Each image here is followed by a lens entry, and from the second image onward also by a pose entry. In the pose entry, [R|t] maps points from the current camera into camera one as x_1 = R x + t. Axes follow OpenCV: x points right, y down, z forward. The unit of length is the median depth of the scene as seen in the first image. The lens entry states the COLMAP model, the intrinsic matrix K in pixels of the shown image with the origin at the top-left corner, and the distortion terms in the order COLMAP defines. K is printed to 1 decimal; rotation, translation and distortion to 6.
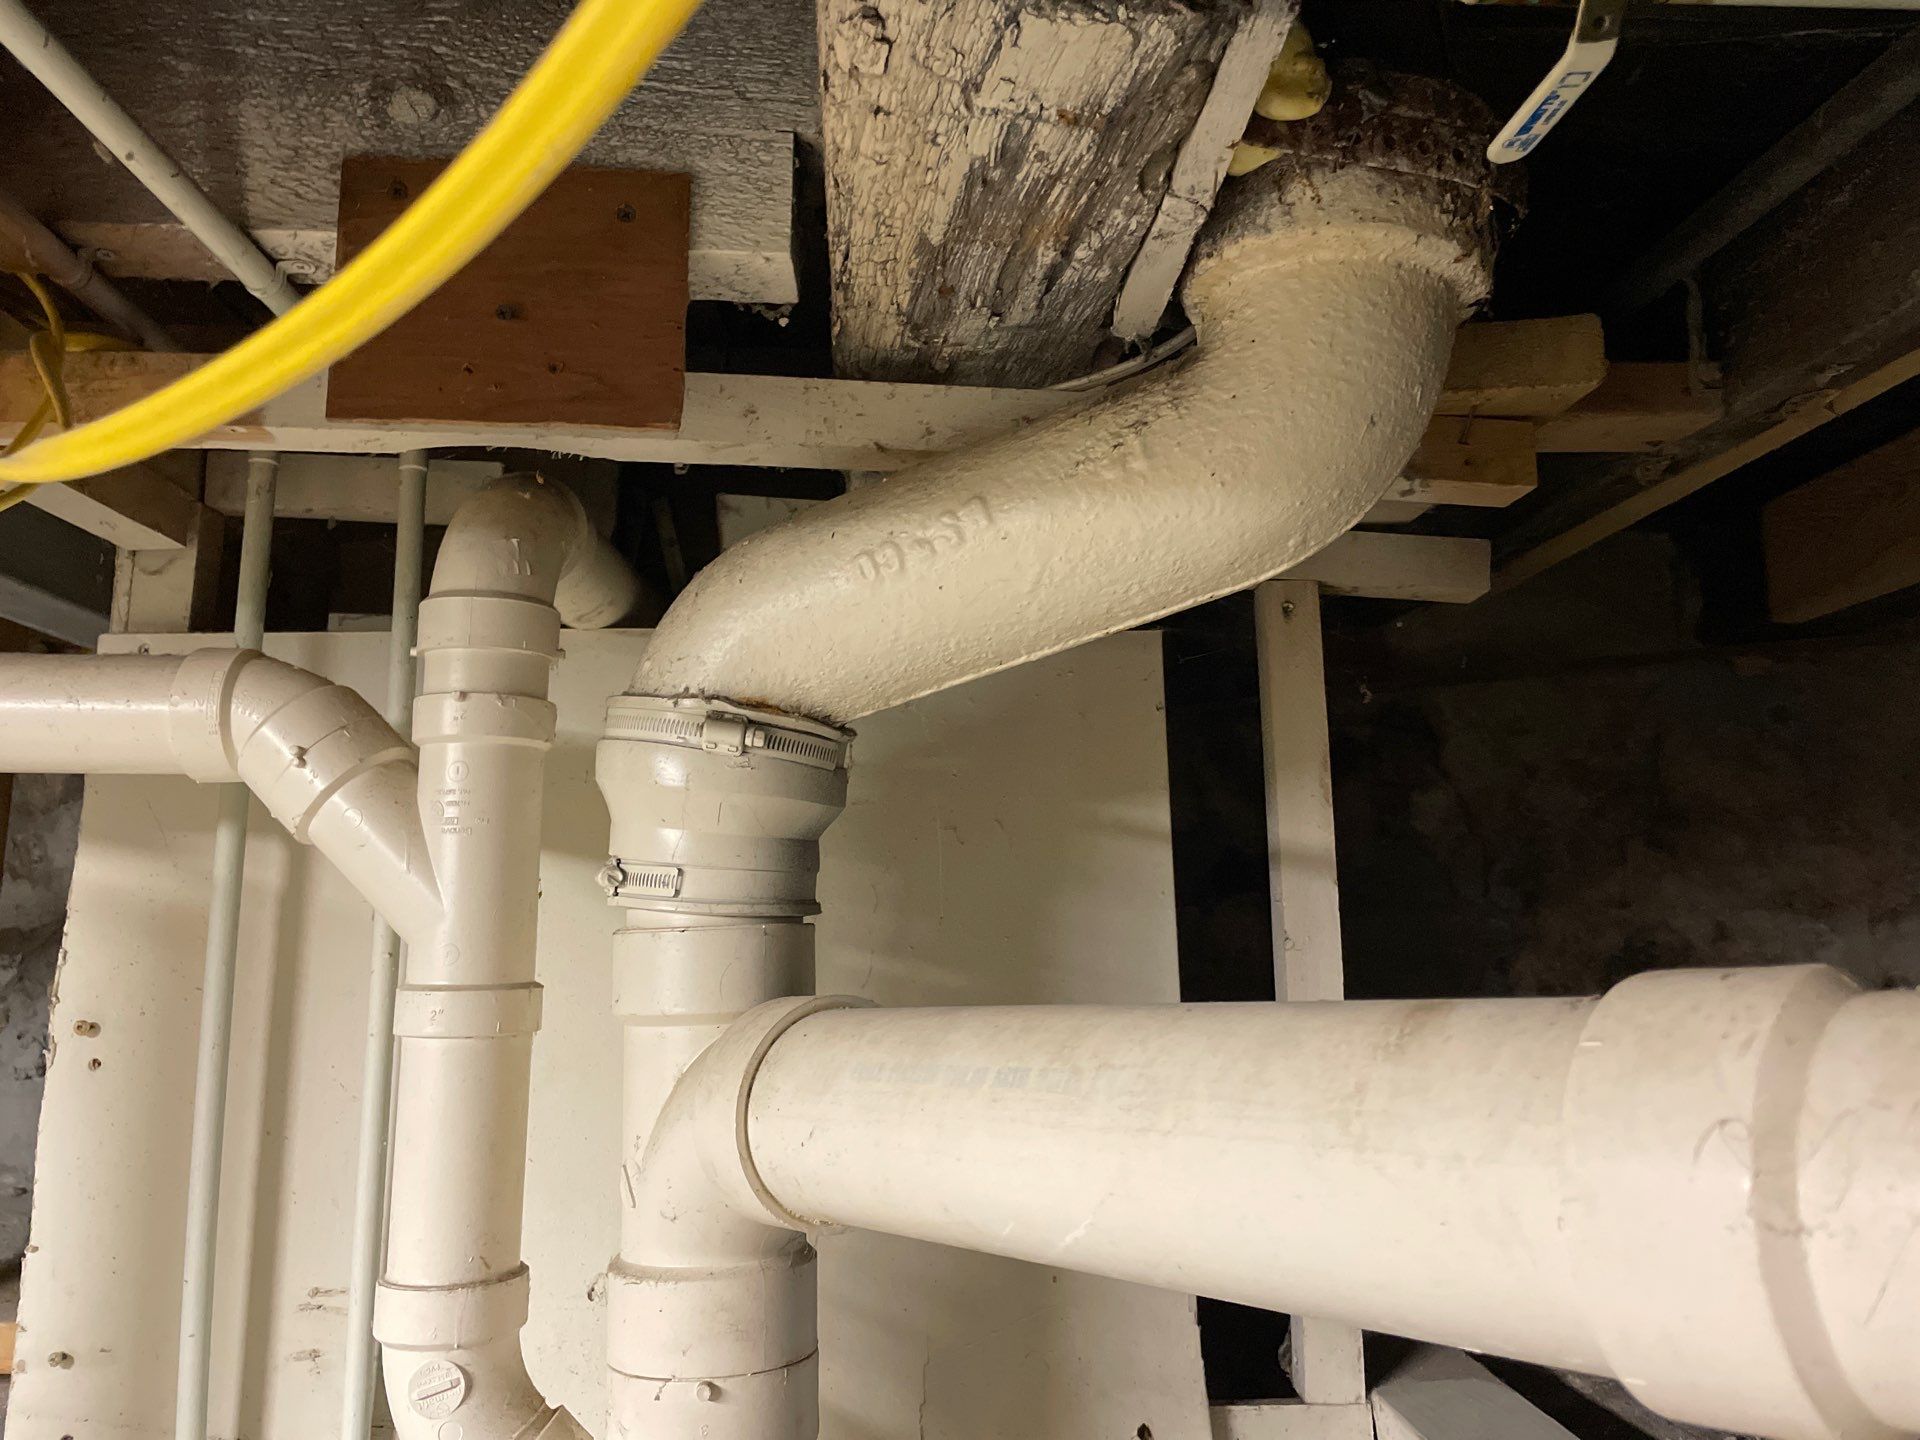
lens RADIAL K [[1517.3, 0, 961.9], [0, 1517.3, 715.5], [0, 0, 1]] dist [0.114210, -0.106966]
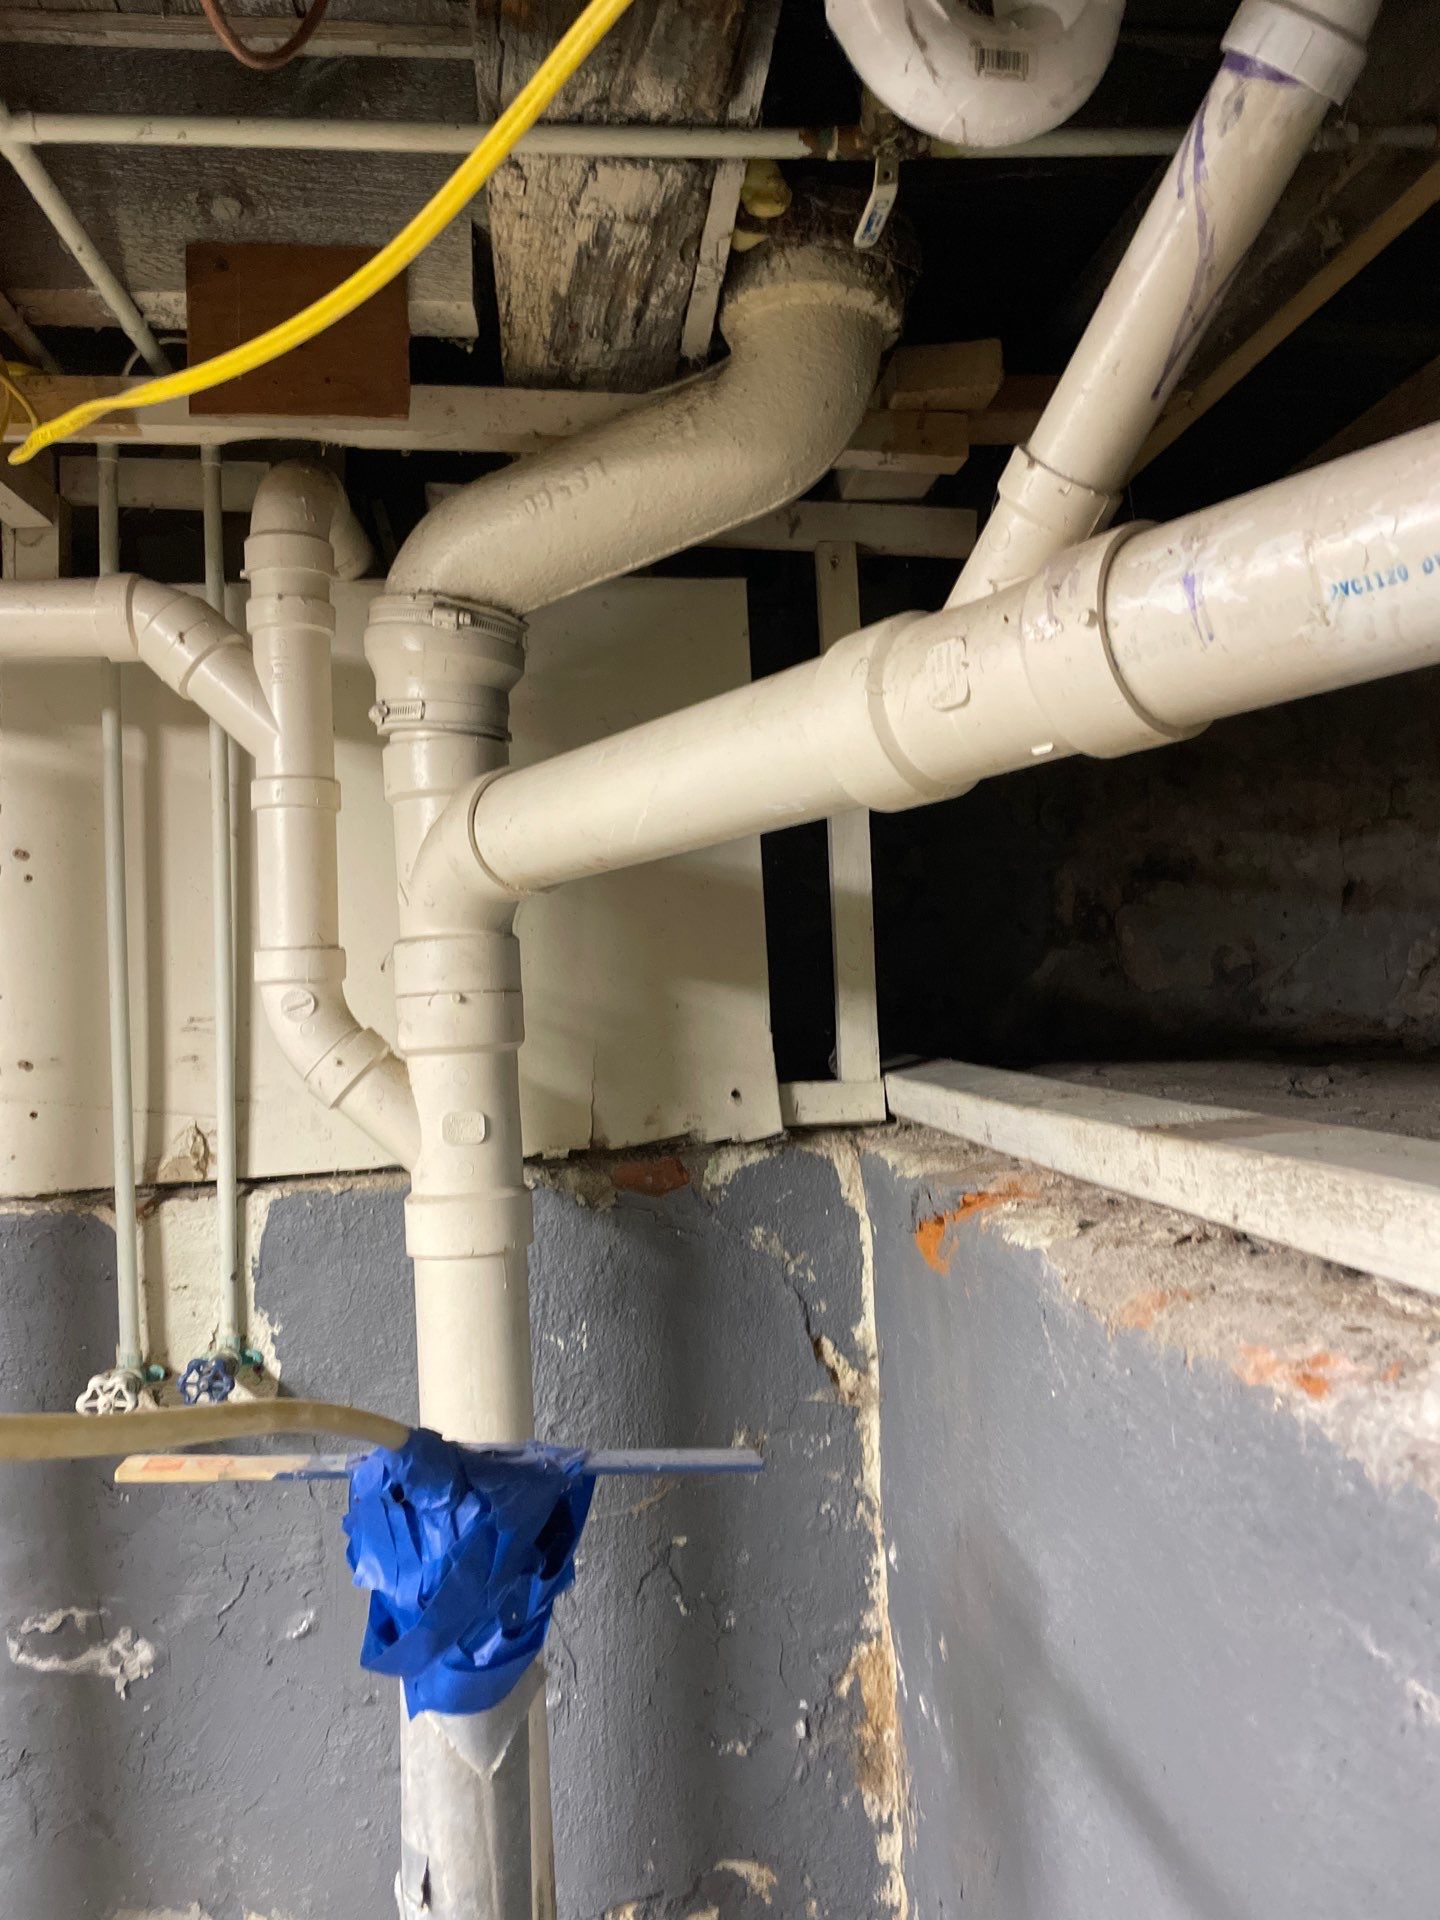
lens RADIAL K [[1517.3, 0, 710.3], [0, 1517.3, 948.8], [0, 0, 1]] dist [0.114210, -0.106966]
pose [[0.999035, -0.029732, 0.032323, 0.060874], [0.026140, 0.993982, 0.106375, 0.196346], [-0.035291, -0.105427, 0.993801, -0.657167]]
